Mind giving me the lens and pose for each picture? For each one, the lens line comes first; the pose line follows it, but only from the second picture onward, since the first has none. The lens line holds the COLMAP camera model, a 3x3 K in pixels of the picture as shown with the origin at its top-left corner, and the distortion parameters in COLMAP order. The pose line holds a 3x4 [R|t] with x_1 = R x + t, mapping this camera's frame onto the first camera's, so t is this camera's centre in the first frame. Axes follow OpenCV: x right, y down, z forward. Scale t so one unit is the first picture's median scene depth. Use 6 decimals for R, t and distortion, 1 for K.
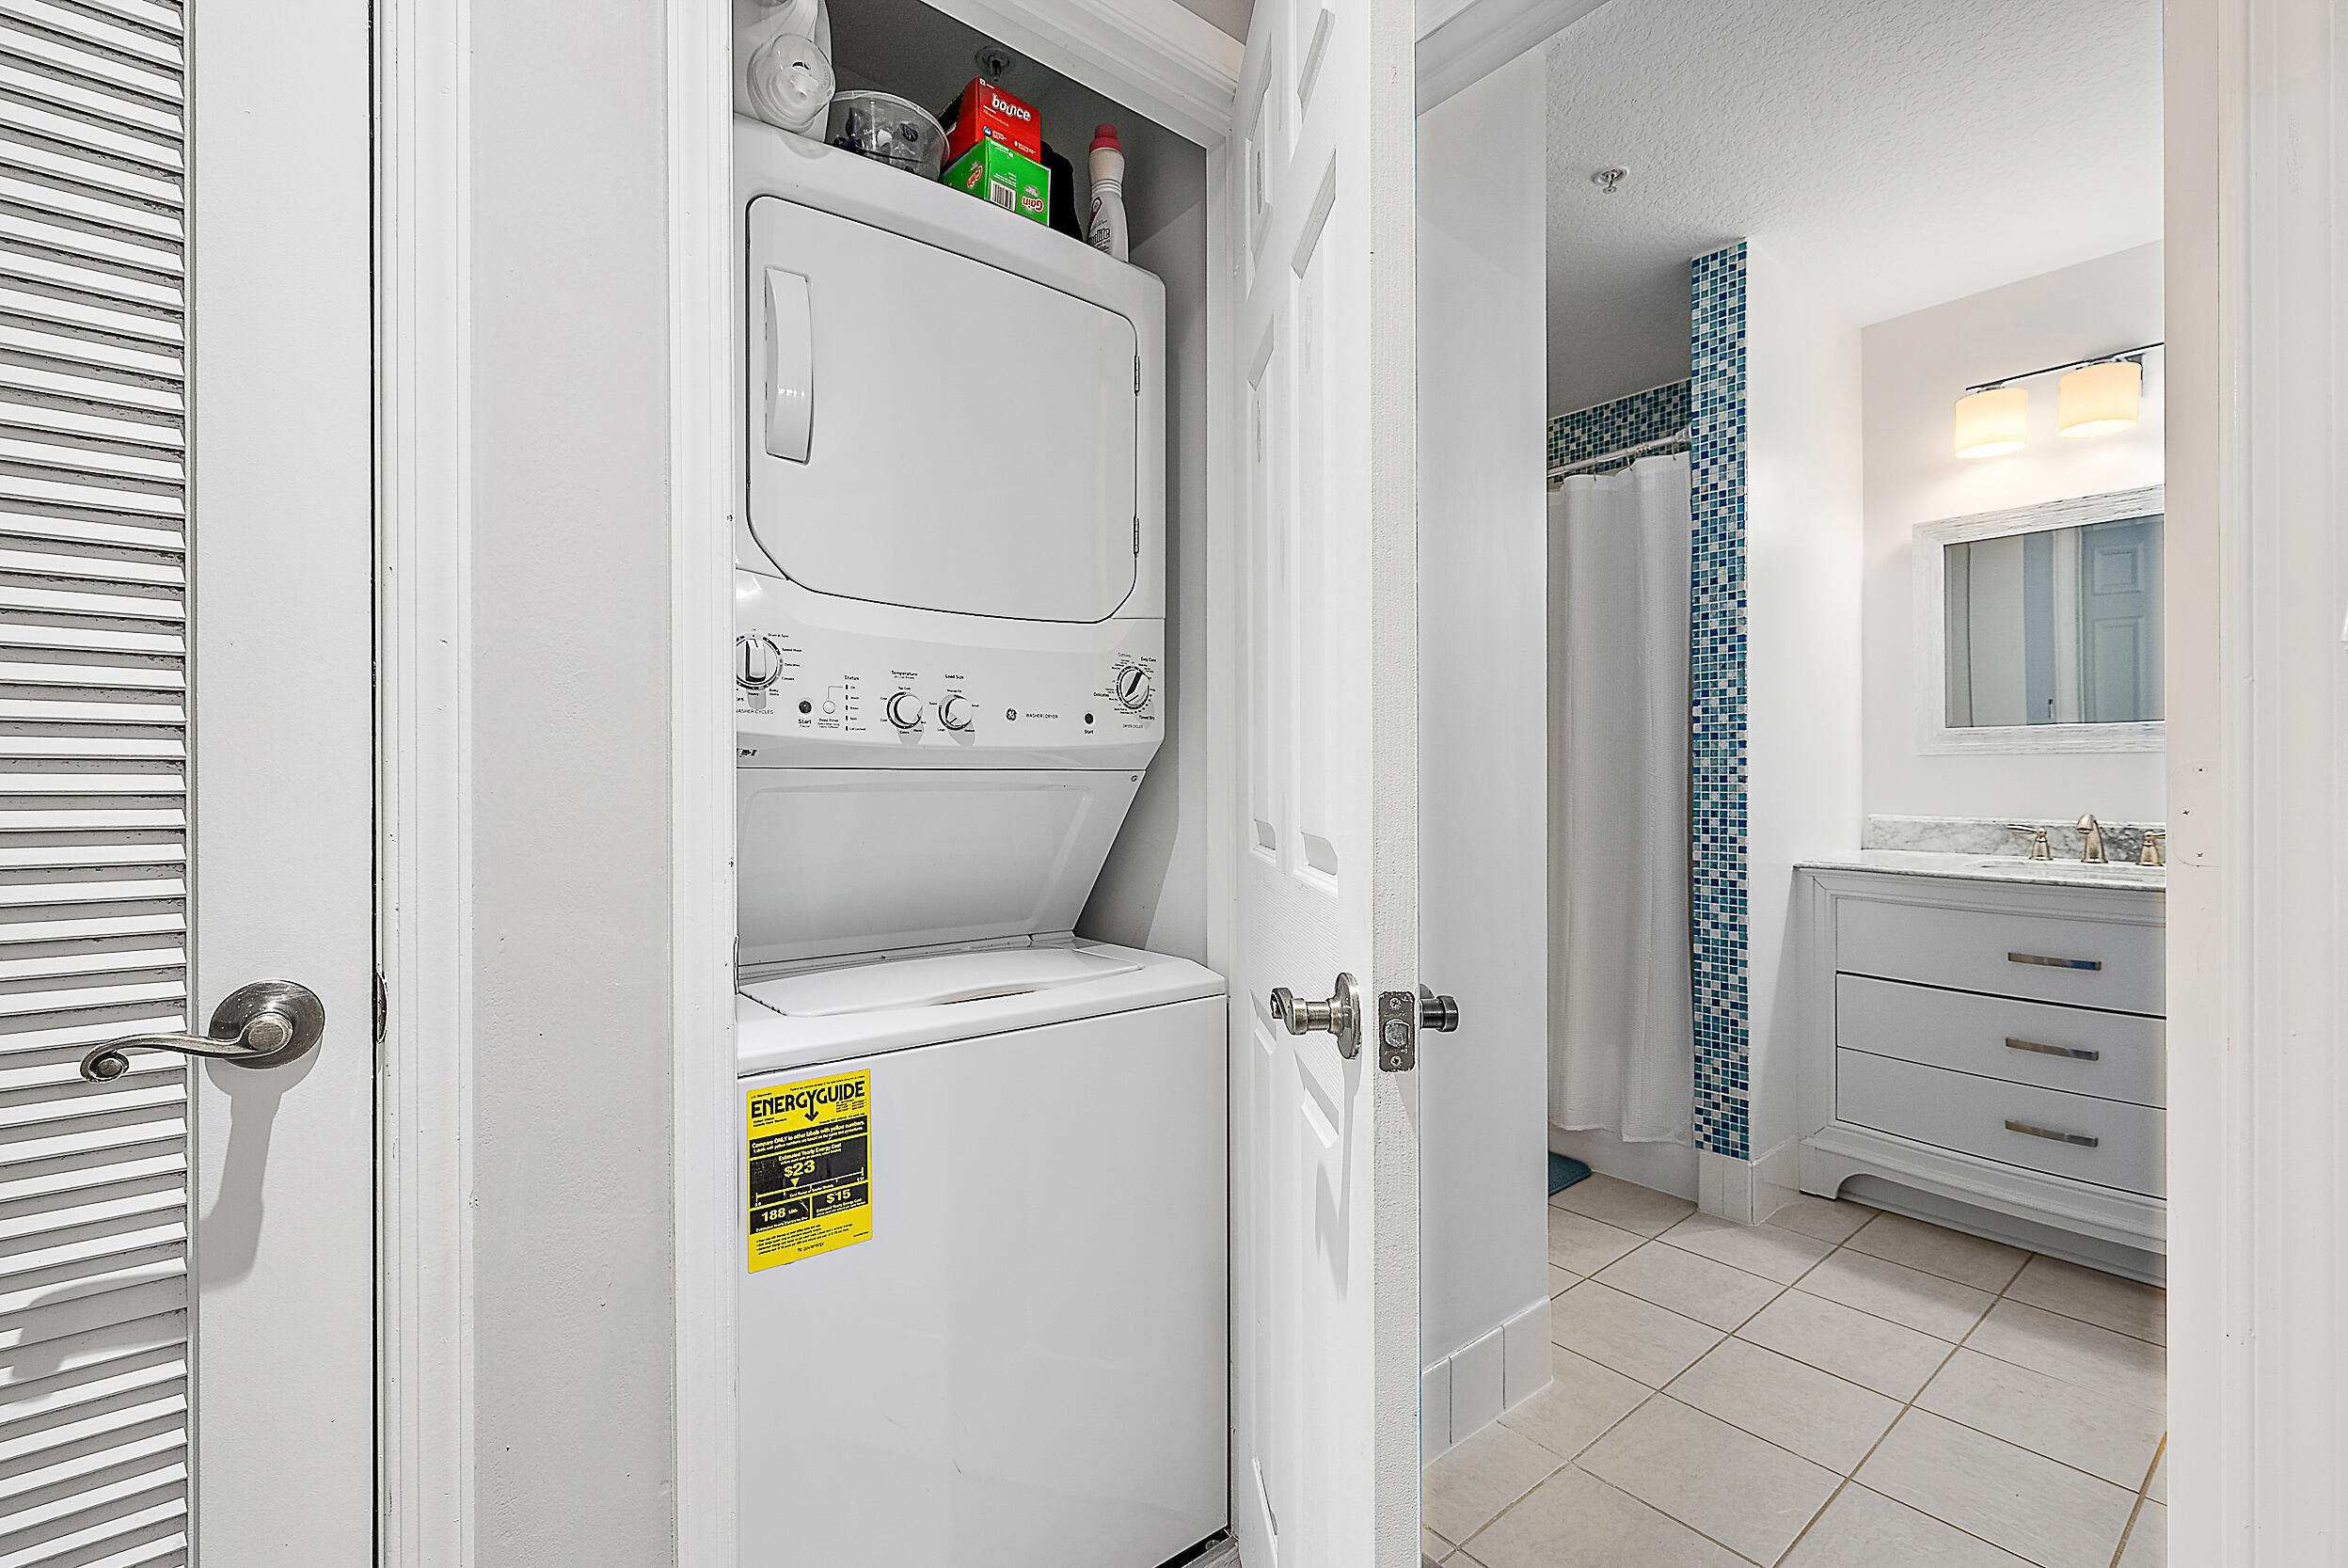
lens RADIAL K [[1047.7, 0, 1174.6], [0, 1047.7, 783.3], [0, 0, 1]] dist [0.004067, 0.000642]
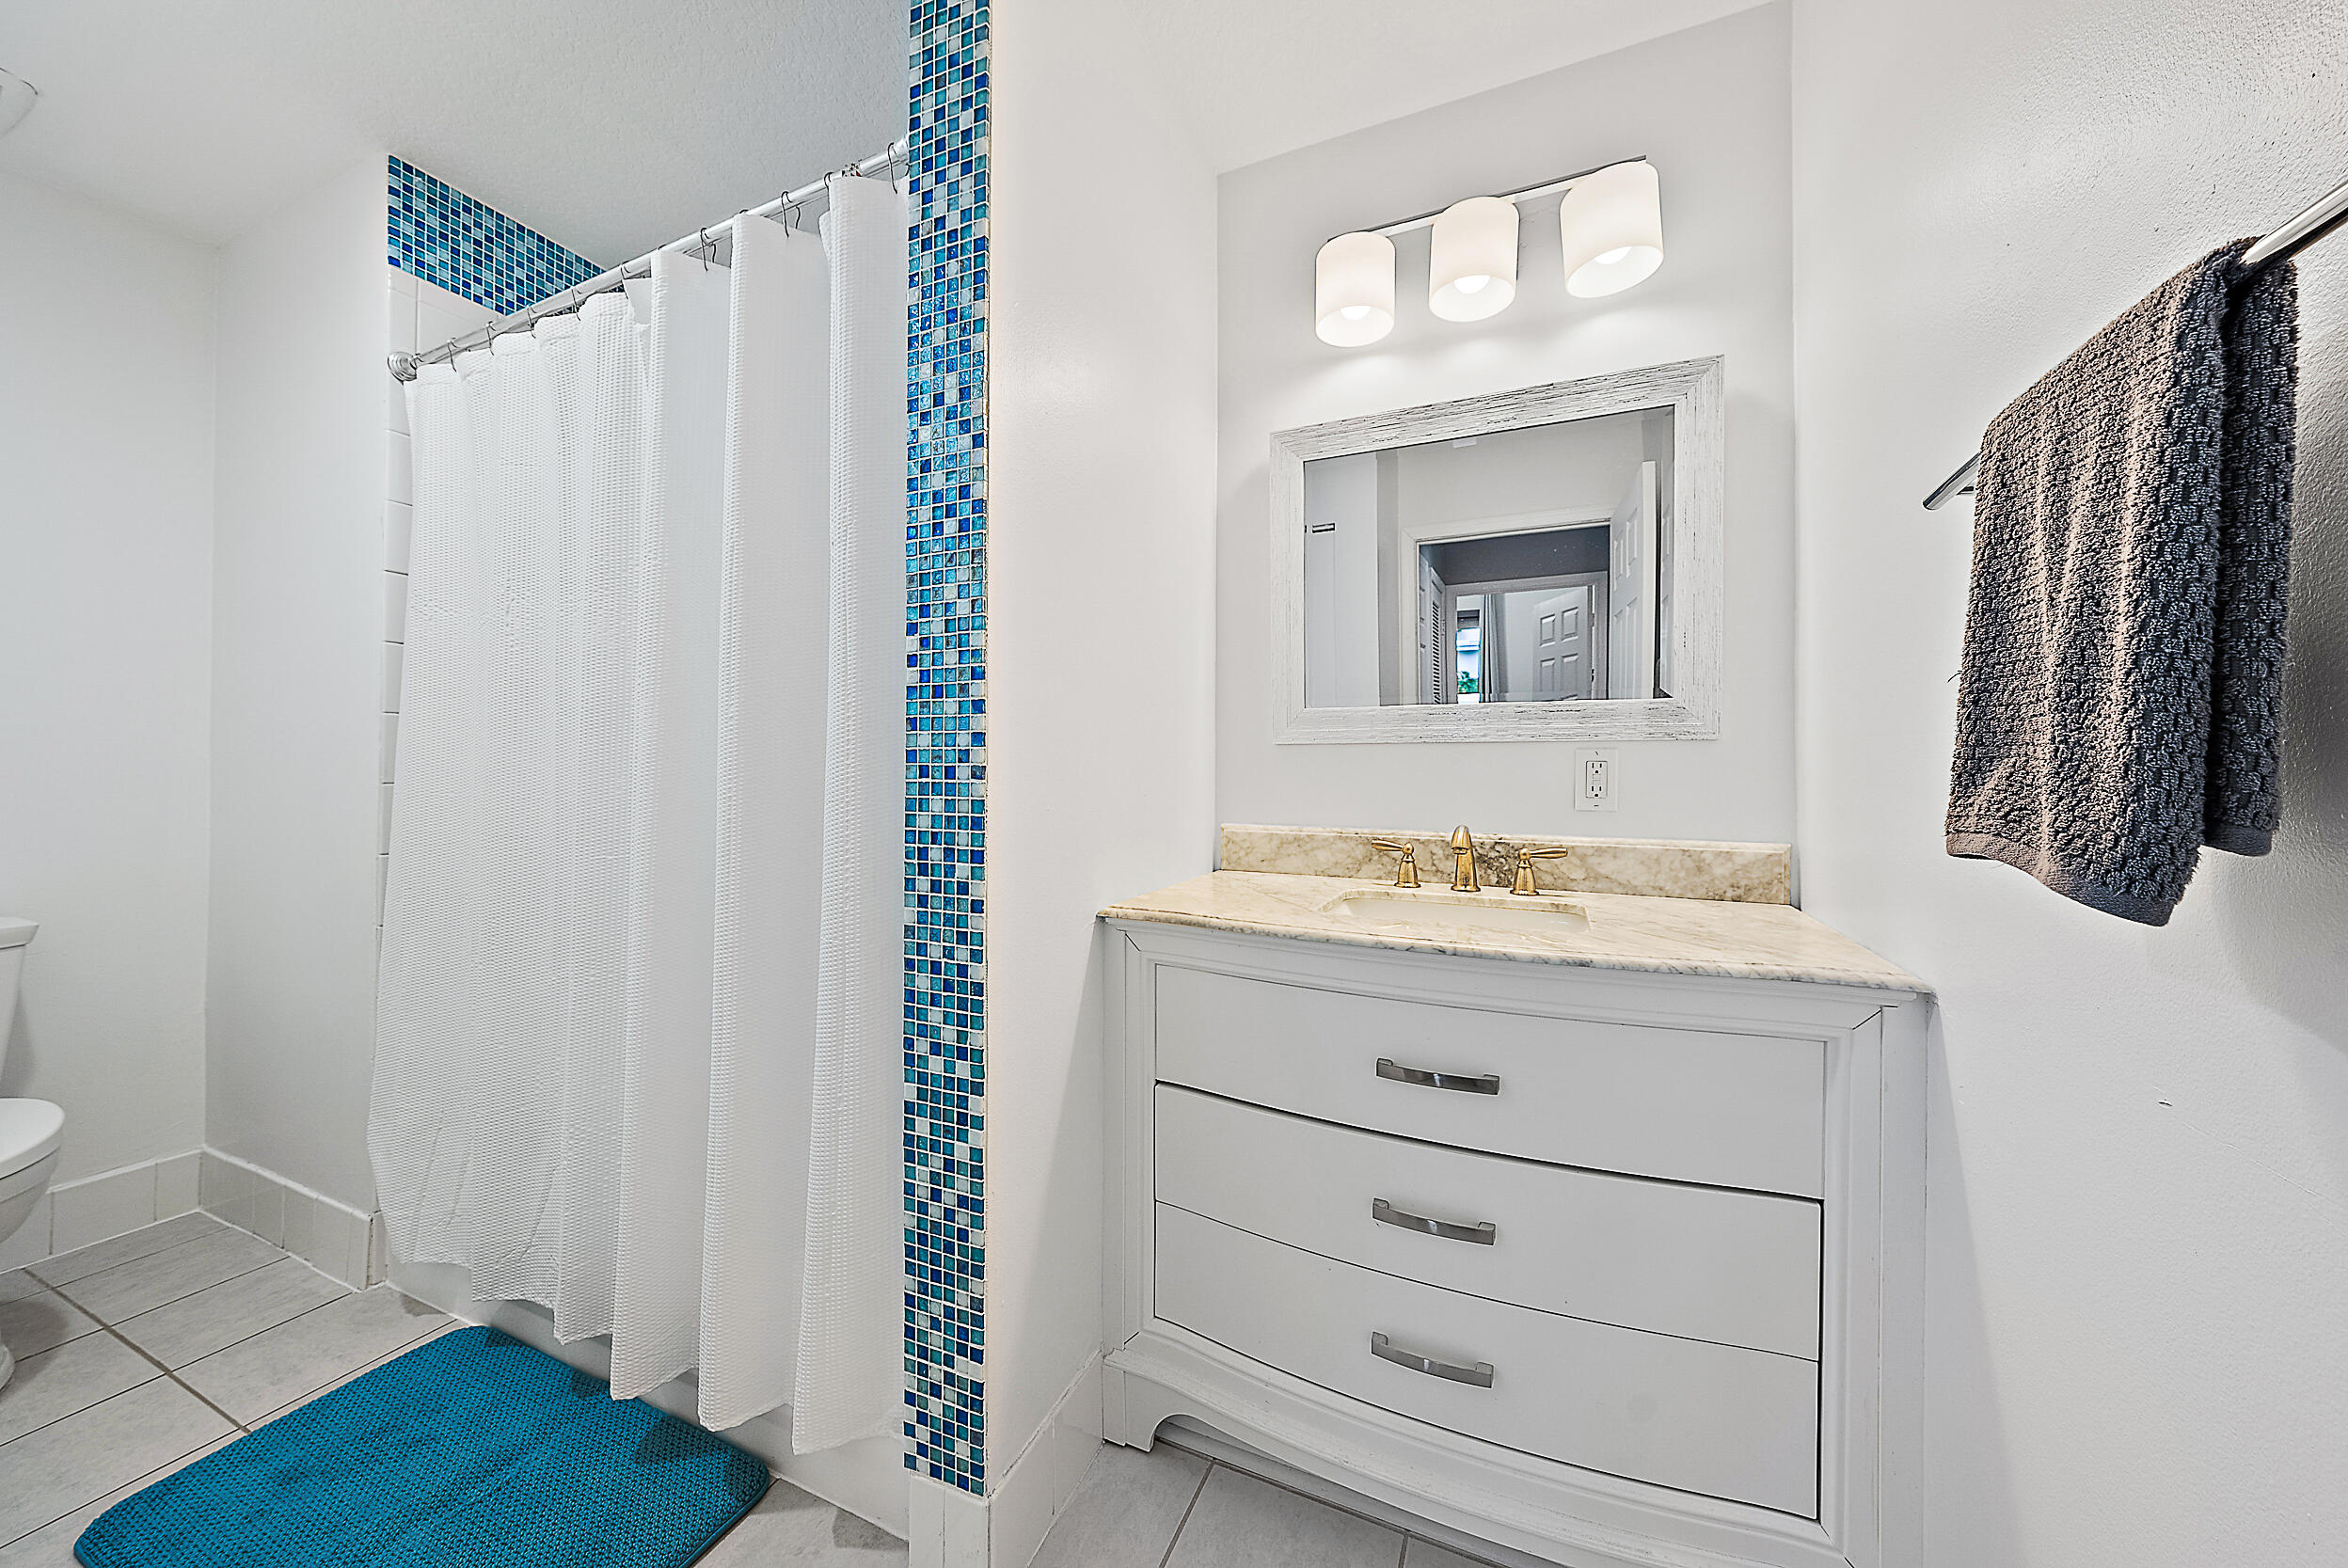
lens RADIAL K [[859.2, 0, 1168.1], [0, 859.2, 778.6], [0, 0, 1]] dist [-0.000348, -0.000047]
pose [[0.899152, 0.006480, 0.437588, 0.431770], [-0.005253, 0.999978, -0.004014, 0.000291], [-0.437604, 0.001310, 0.899167, 0.561294]]
